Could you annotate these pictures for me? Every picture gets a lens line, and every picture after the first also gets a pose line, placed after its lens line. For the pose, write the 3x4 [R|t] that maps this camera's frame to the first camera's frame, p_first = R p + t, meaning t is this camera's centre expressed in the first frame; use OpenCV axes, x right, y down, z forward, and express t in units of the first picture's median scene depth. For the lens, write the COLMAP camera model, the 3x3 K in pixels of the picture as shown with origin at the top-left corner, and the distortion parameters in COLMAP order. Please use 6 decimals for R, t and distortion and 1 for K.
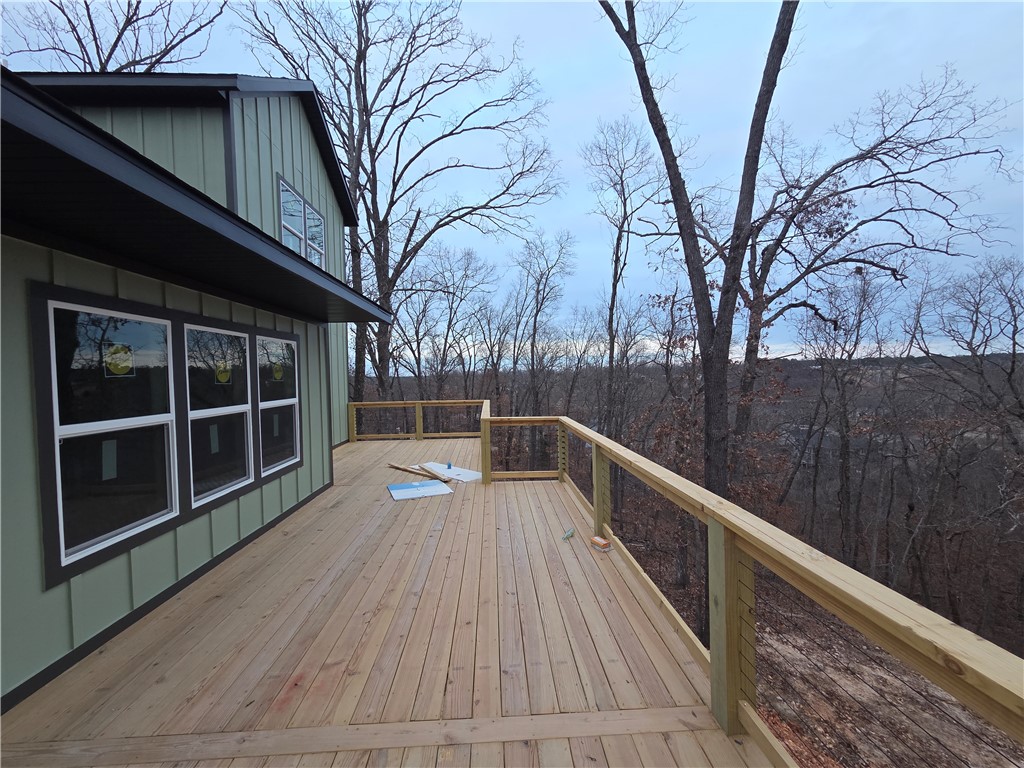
lens RADIAL K [[418.4, 0, 514.6], [0, 418.4, 387.3], [0, 0, 1]] dist [0.007009, -0.001248]
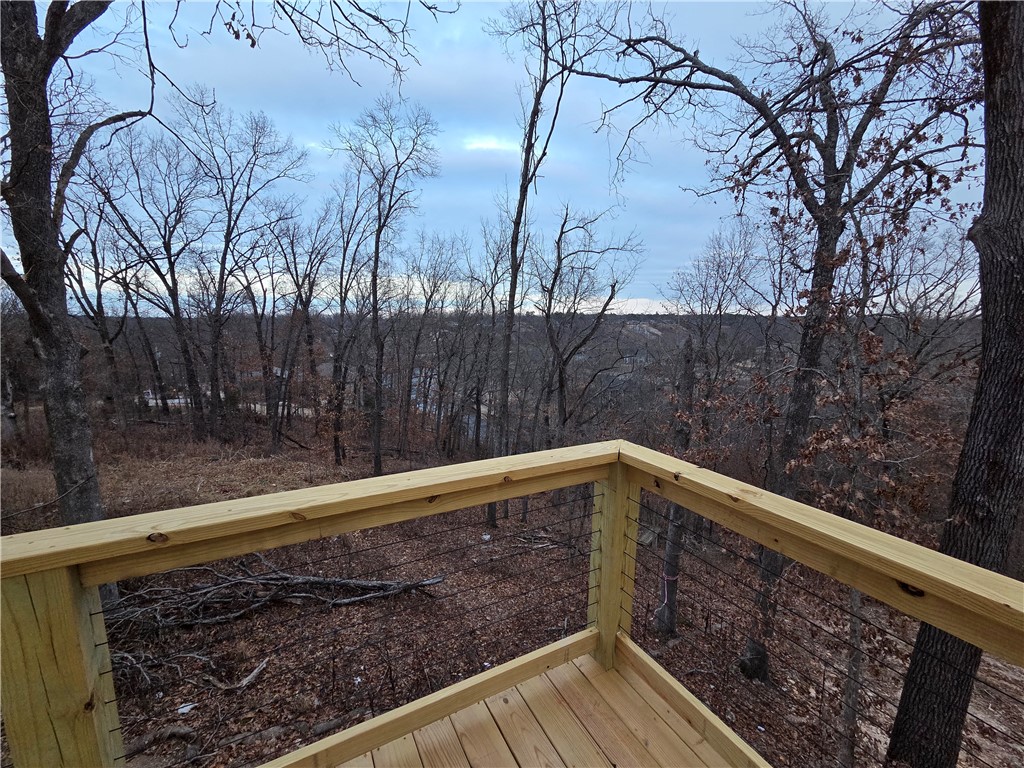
lens RADIAL K [[418.4, 0, 508.9], [0, 418.4, 385.1], [0, 0, 1]] dist [0.007009, -0.001248]
pose [[0.907154, -0.037167, 0.419155, -0.040898], [-0.013418, 0.993030, 0.117093, -0.003828], [-0.420585, -0.111845, 0.900332, 0.196902]]
